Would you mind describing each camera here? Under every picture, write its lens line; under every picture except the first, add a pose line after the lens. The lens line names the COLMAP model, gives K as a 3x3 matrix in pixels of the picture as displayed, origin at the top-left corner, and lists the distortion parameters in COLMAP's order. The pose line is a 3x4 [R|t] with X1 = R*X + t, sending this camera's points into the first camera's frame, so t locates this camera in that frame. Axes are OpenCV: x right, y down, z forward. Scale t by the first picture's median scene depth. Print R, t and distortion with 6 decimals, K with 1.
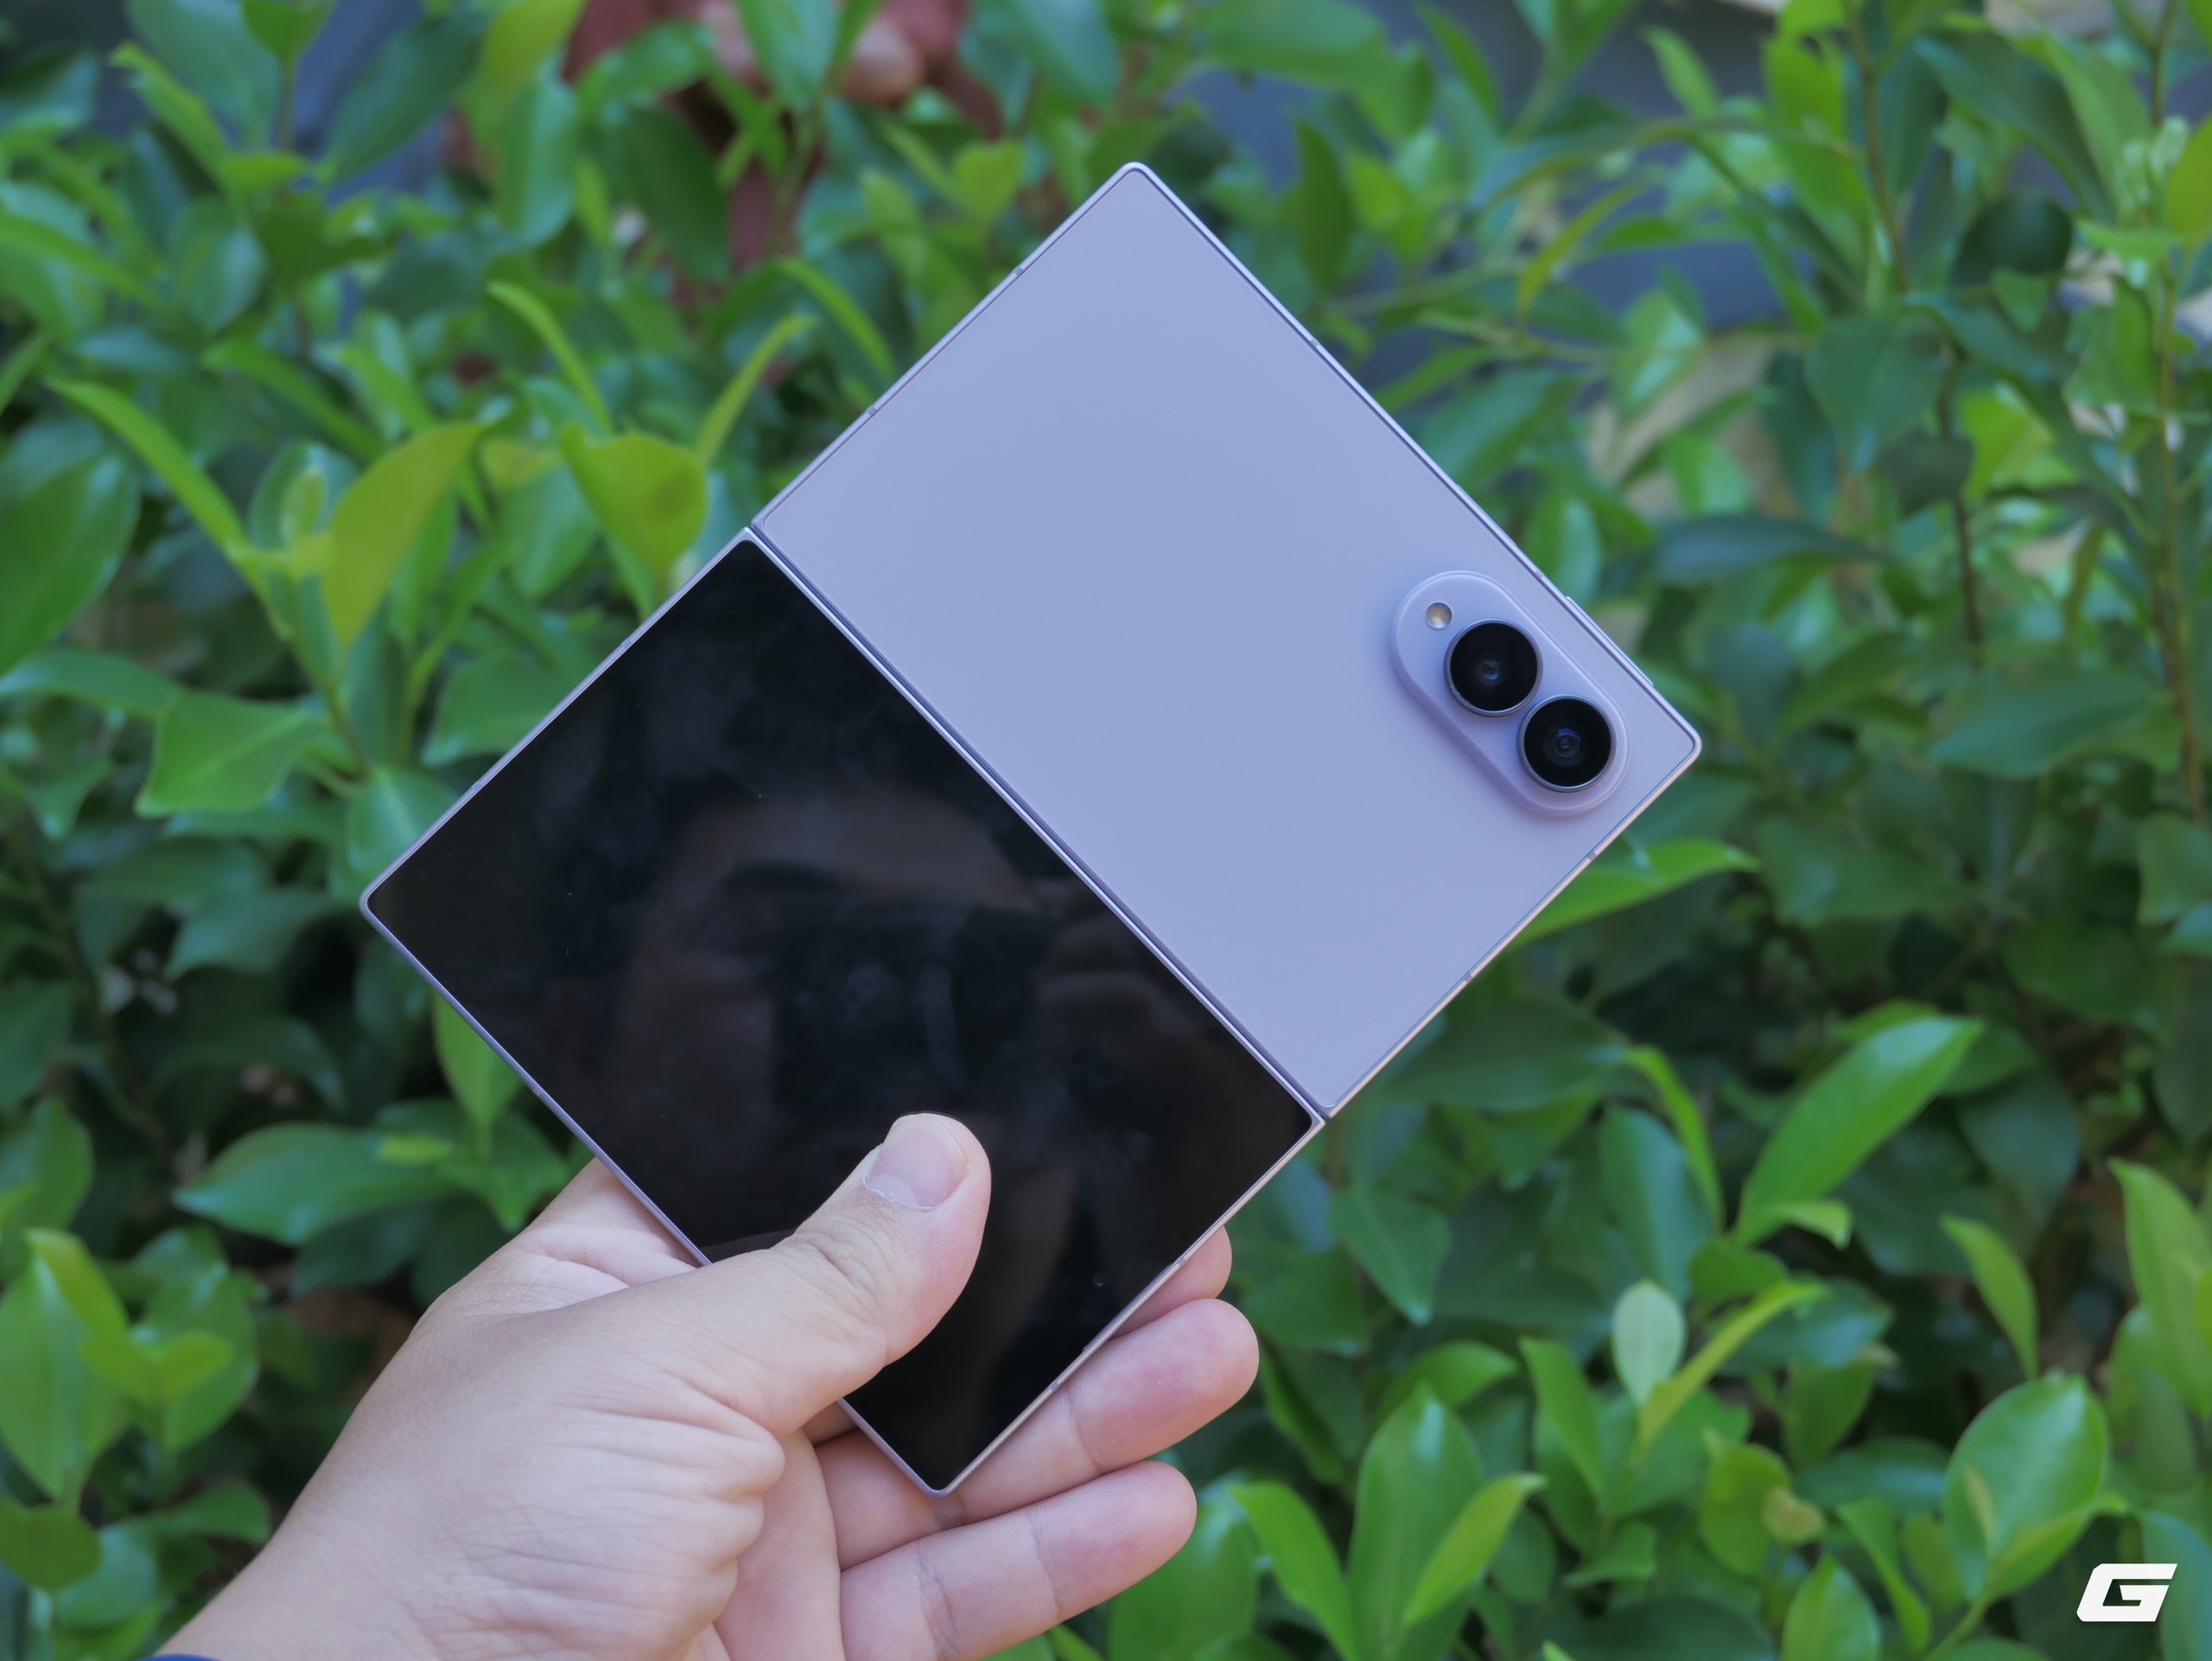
lens RADIAL K [[3968.6, 0, 1106.0], [0, 3968.6, 830.5], [0, 0, 1]] dist [-0.017881, -0.195561]
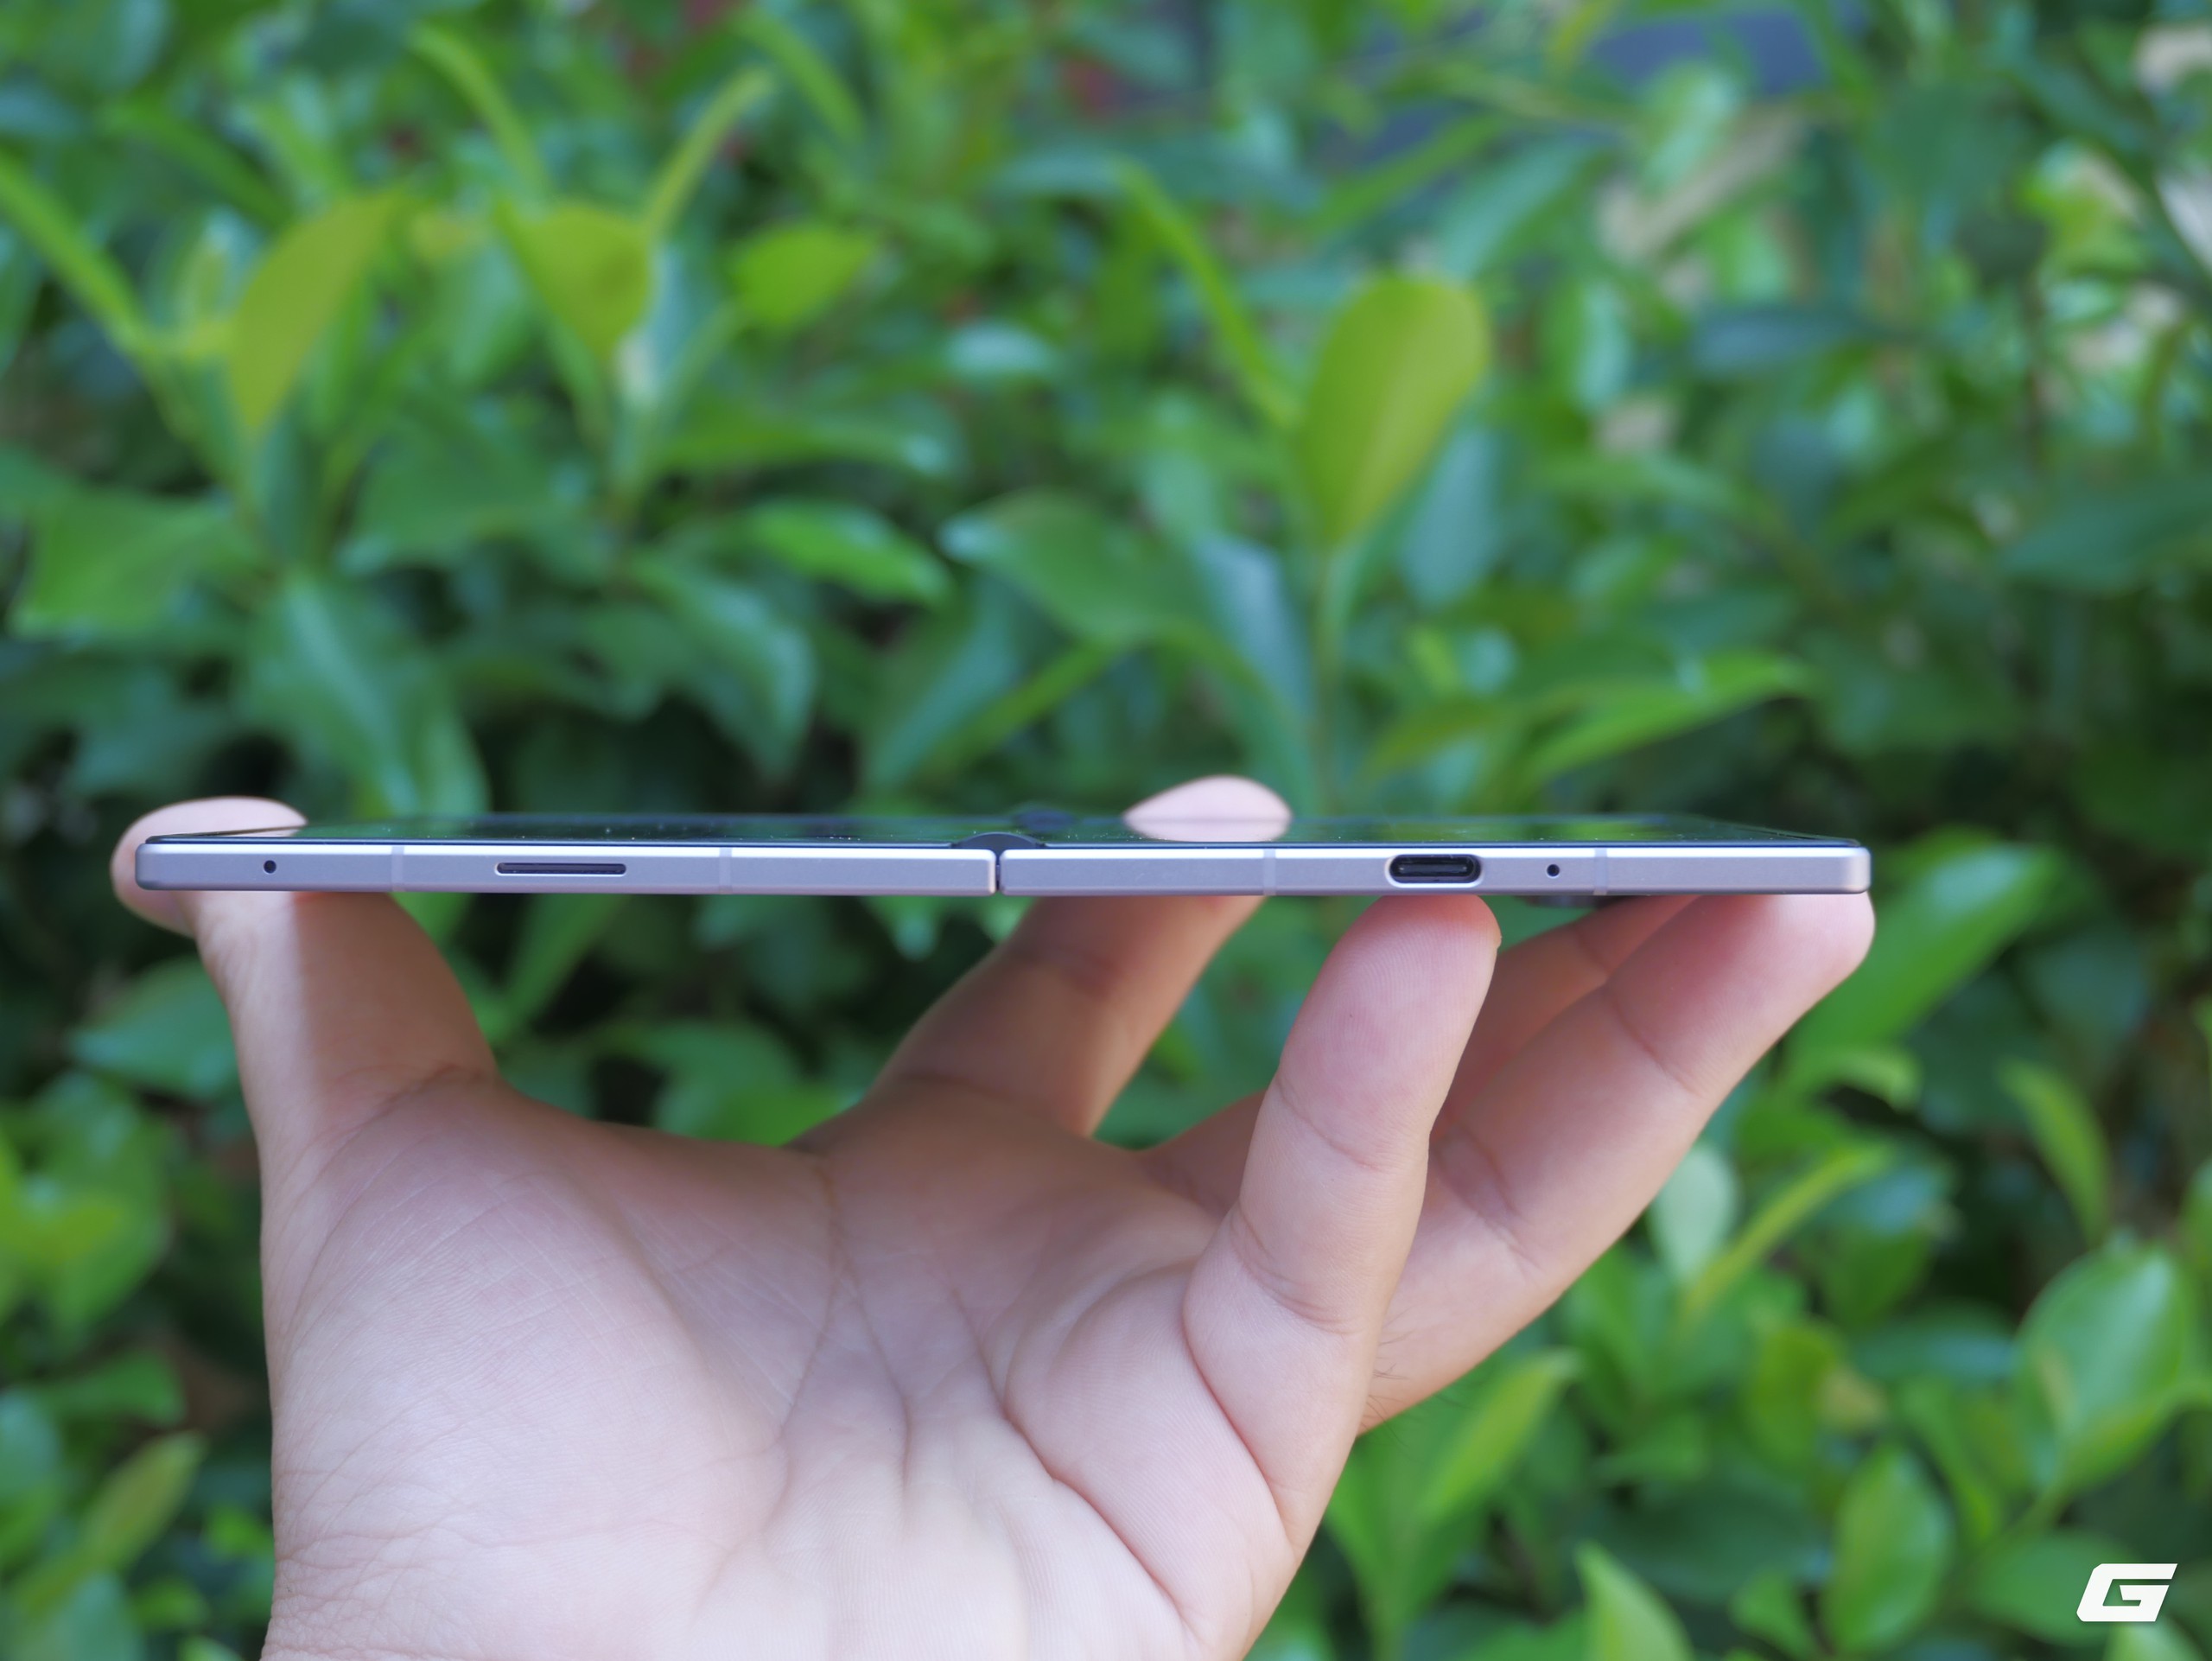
lens RADIAL K [[3968.6, 0, 1106.0], [0, 3968.6, 830.5], [0, 0, 1]] dist [-0.017881, -0.195561]
pose [[0.999965, 0.002173, 0.008107, -0.004591], [-0.002570, 0.998782, 0.049277, -0.002098], [-0.007990, -0.049296, 0.998752, 0.088420]]
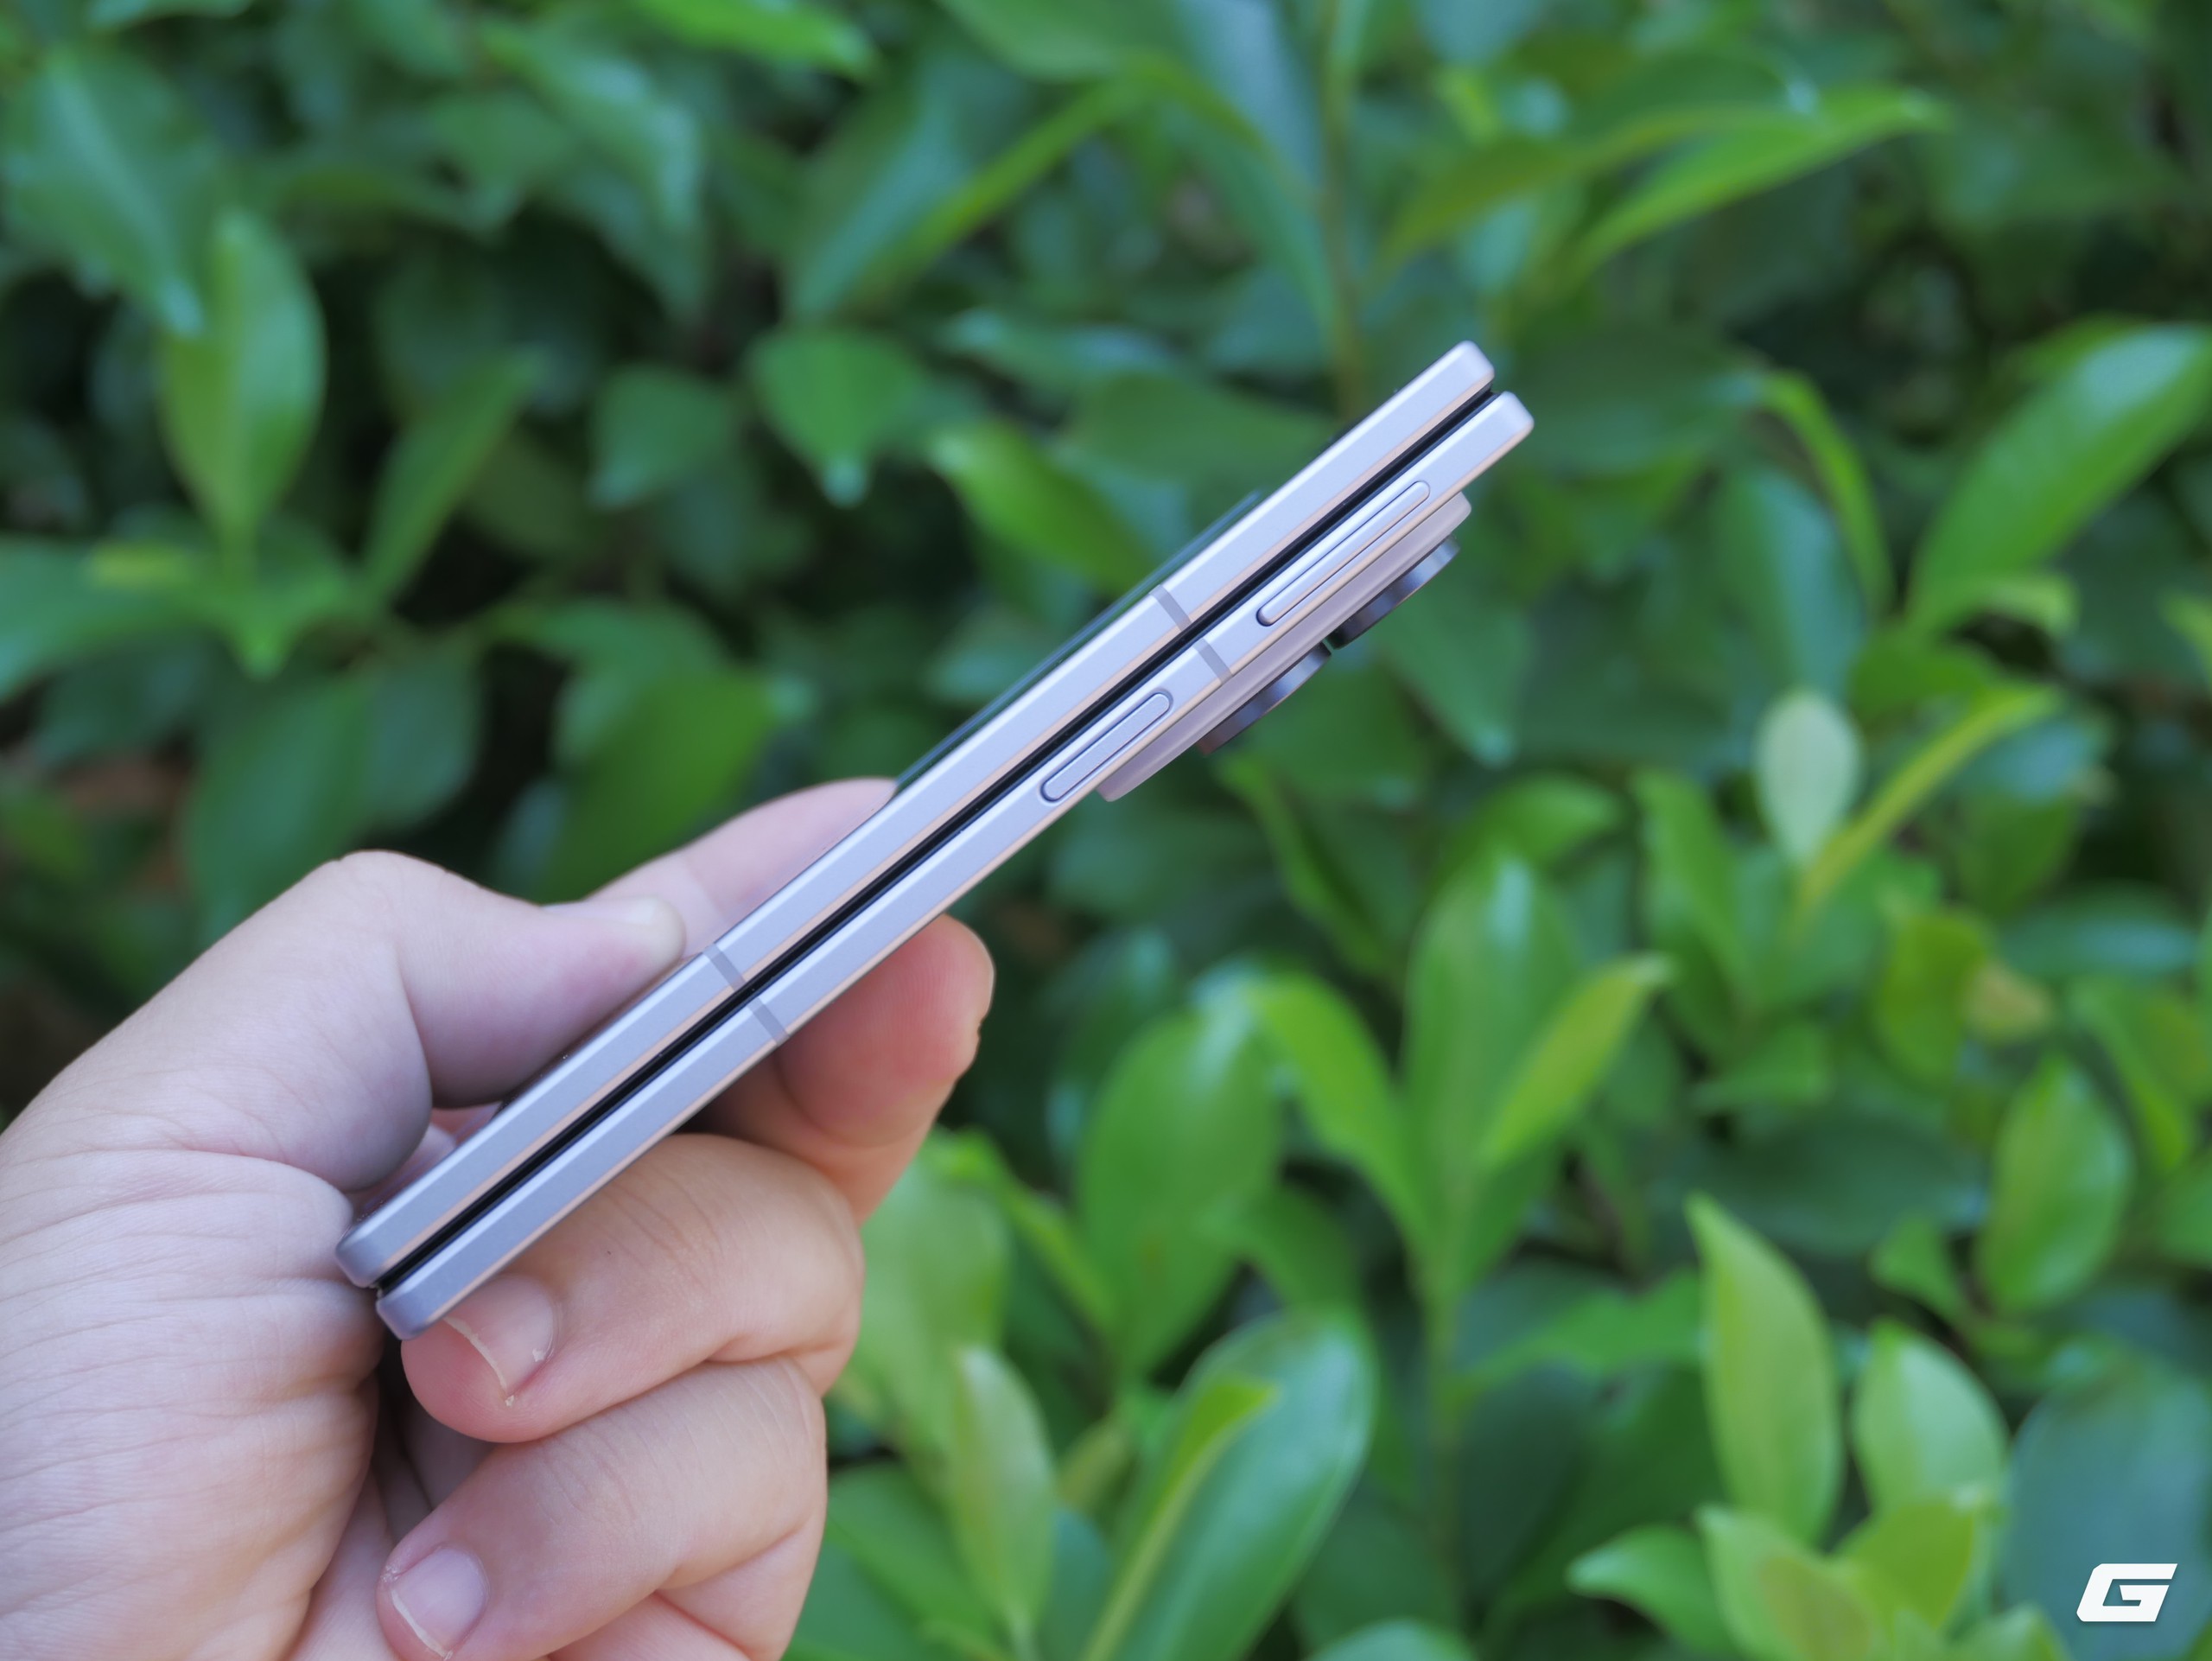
lens RADIAL K [[3968.6, 0, 1106.0], [0, 3968.6, 830.5], [0, 0, 1]] dist [-0.017881, -0.195561]
pose [[0.999578, -0.029044, -0.000415, 0.006949], [0.028822, 0.989950, 0.138453, 0.030812], [-0.003610, -0.138406, 0.990369, 0.247347]]
